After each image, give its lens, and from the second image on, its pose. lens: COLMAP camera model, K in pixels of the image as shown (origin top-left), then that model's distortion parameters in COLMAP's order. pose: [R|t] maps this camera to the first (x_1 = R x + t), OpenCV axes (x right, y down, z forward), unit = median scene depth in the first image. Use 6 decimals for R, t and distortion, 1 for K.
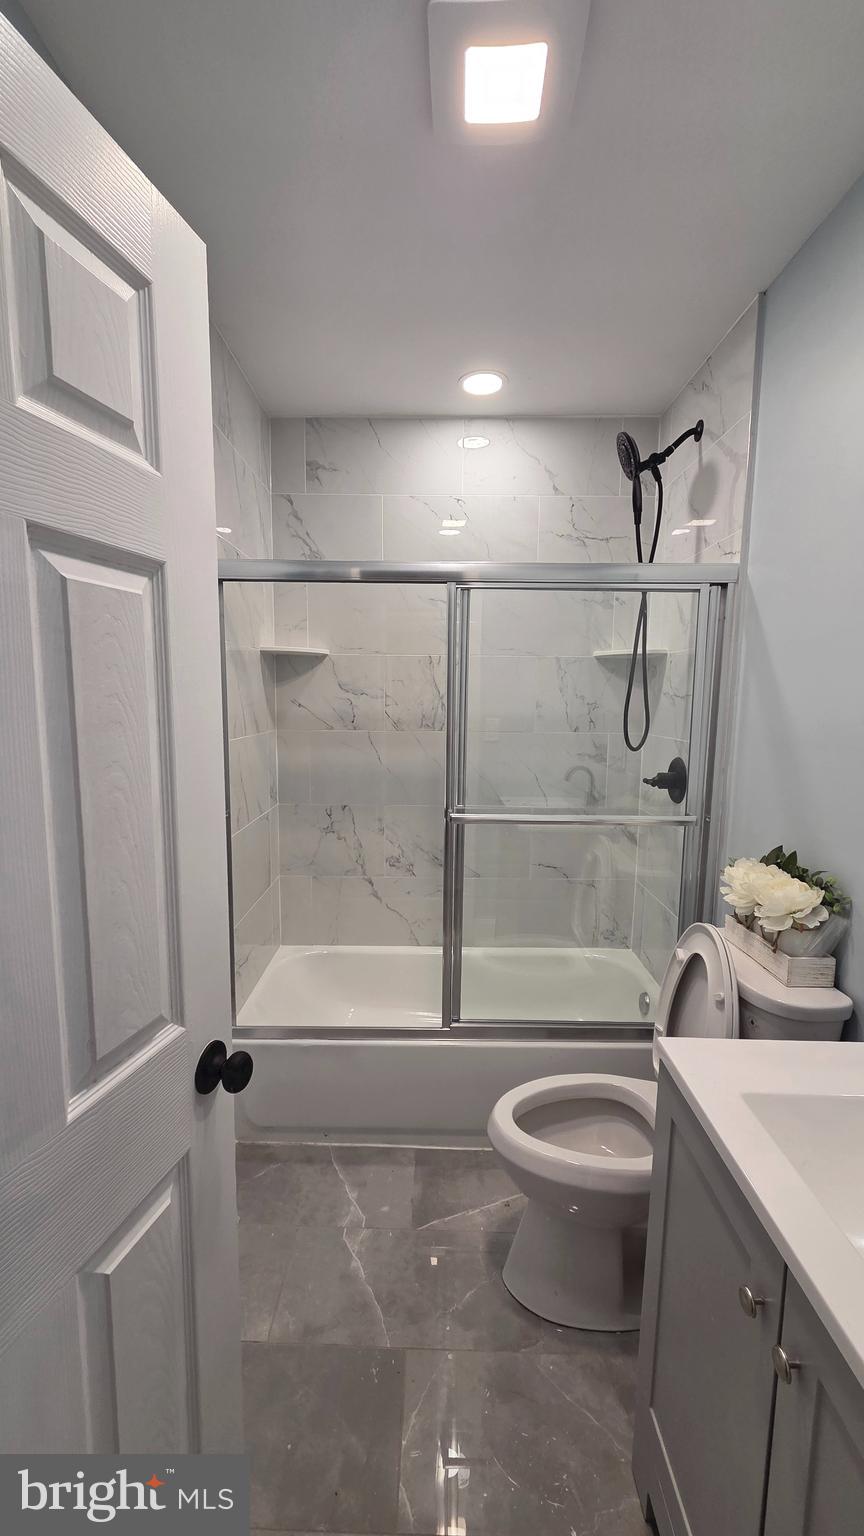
lens RADIAL K [[616.7, 0, 430.6], [0, 616.7, 772.8], [0, 0, 1]] dist [-0.001303, -0.000098]
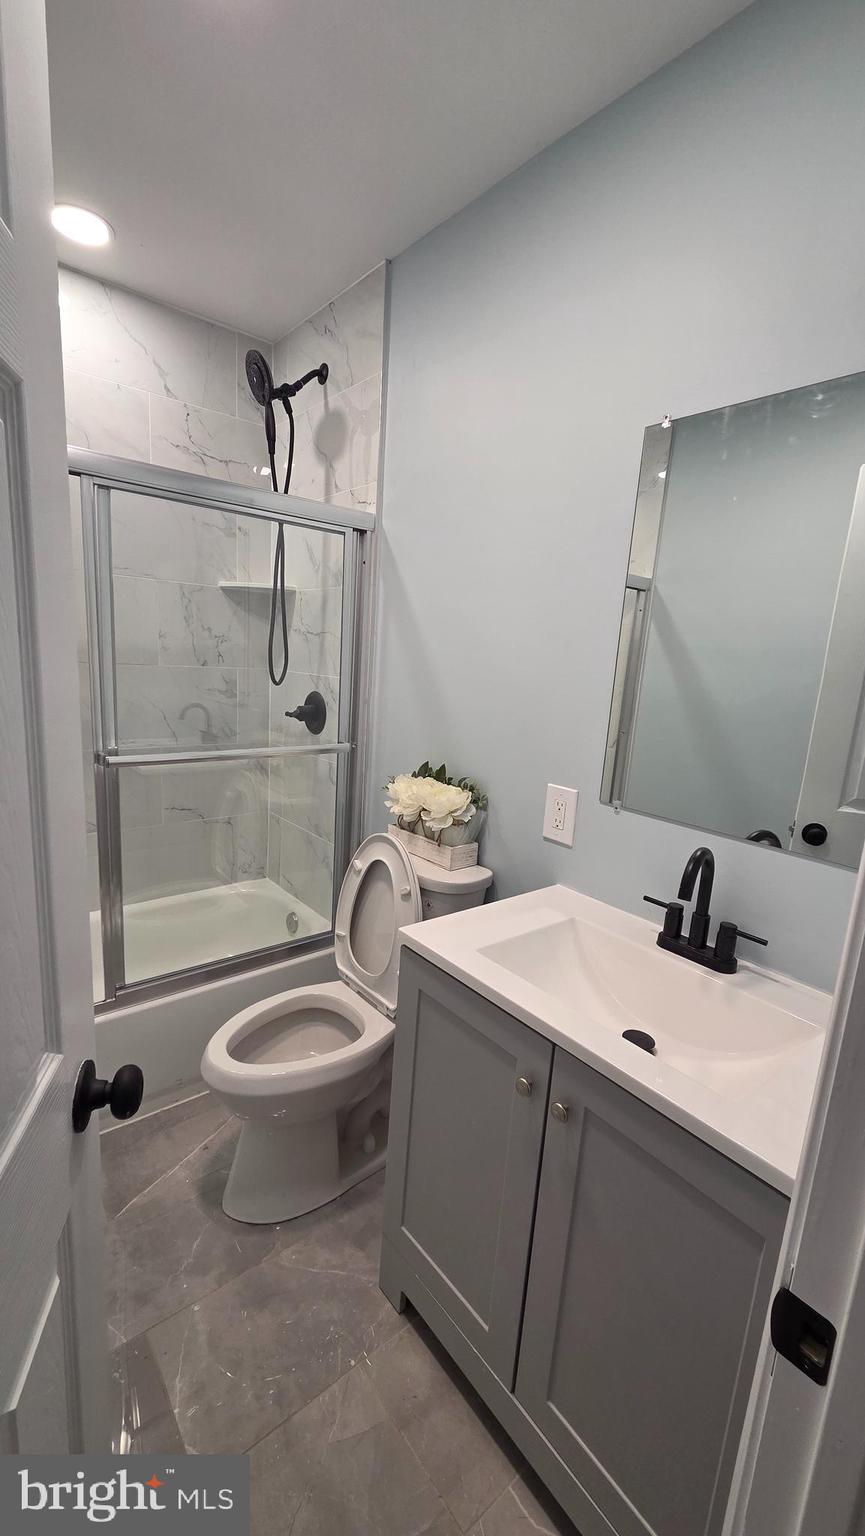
lens RADIAL K [[616.7, 0, 431.1], [0, 616.7, 772.8], [0, 0, 1]] dist [-0.001303, -0.000098]
pose [[0.770450, -0.086199, 0.631646, -0.164371], [0.025622, 0.994203, 0.104423, 0.011154], [-0.636986, -0.064268, 0.768192, 0.051485]]
